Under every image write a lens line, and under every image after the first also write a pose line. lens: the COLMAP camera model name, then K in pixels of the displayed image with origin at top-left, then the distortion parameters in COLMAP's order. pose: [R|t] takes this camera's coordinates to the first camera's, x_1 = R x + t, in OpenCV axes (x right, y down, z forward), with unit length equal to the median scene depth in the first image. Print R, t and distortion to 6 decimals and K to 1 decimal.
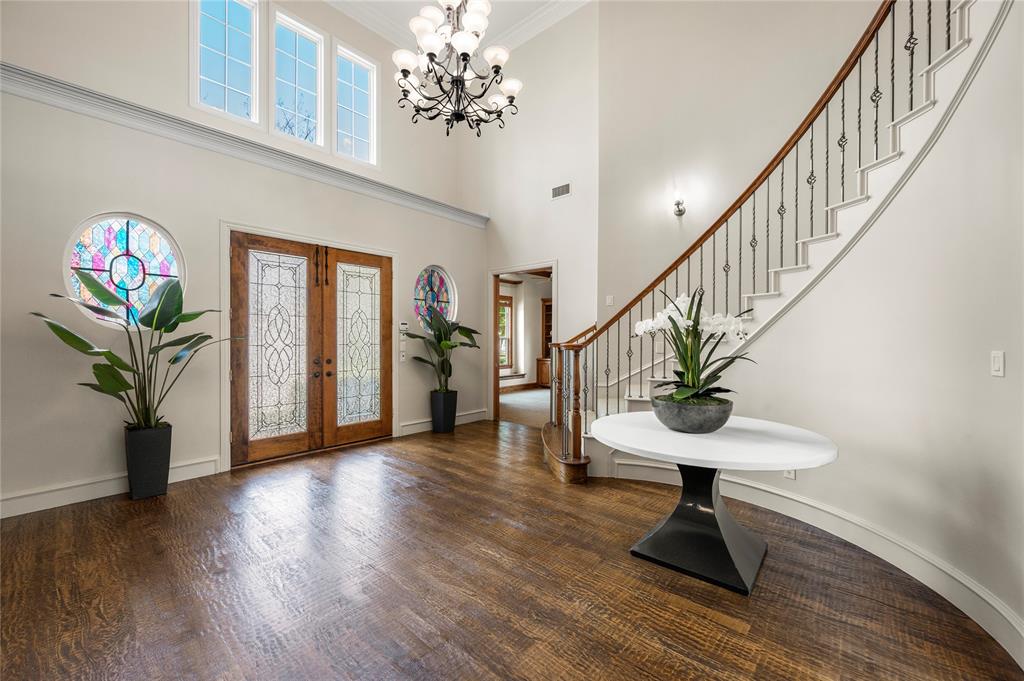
lens RADIAL K [[407.8, 0, 512.0], [0, 407.8, 340.5], [0, 0, 1]] dist [-0.000531, -0.000095]
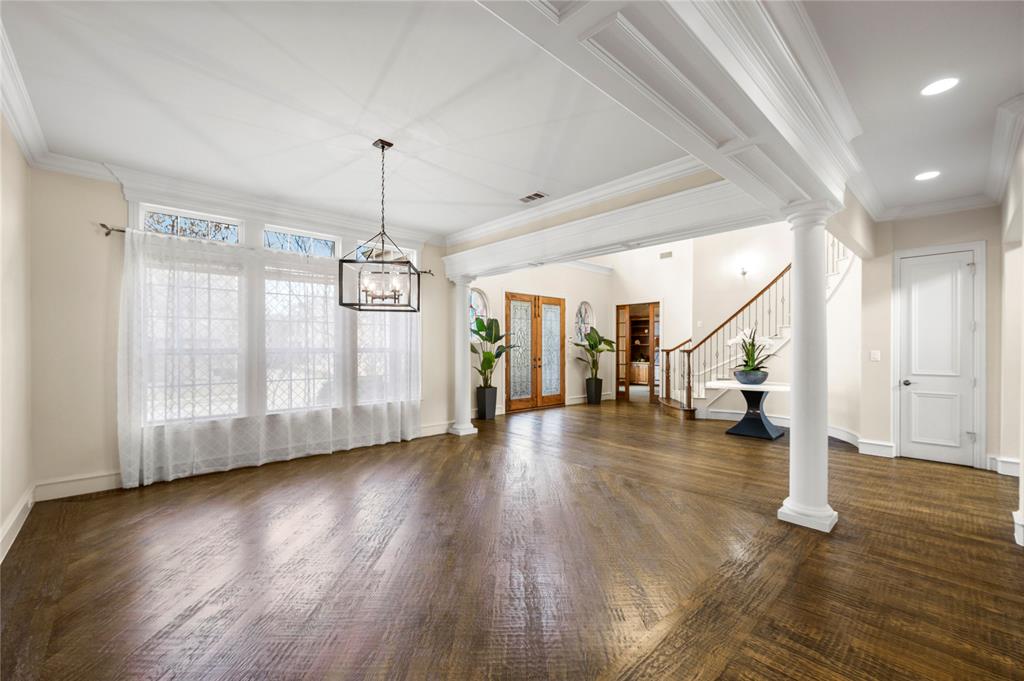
lens RADIAL K [[422.4, 0, 514.6], [0, 422.4, 351.6], [0, 0, 1]] dist [0.000719, 0.000067]
pose [[0.995692, 0.001459, -0.092706, -0.364085], [-0.000881, 0.999980, 0.006276, 0.004551], [0.092713, -0.006168, 0.995674, -0.817247]]
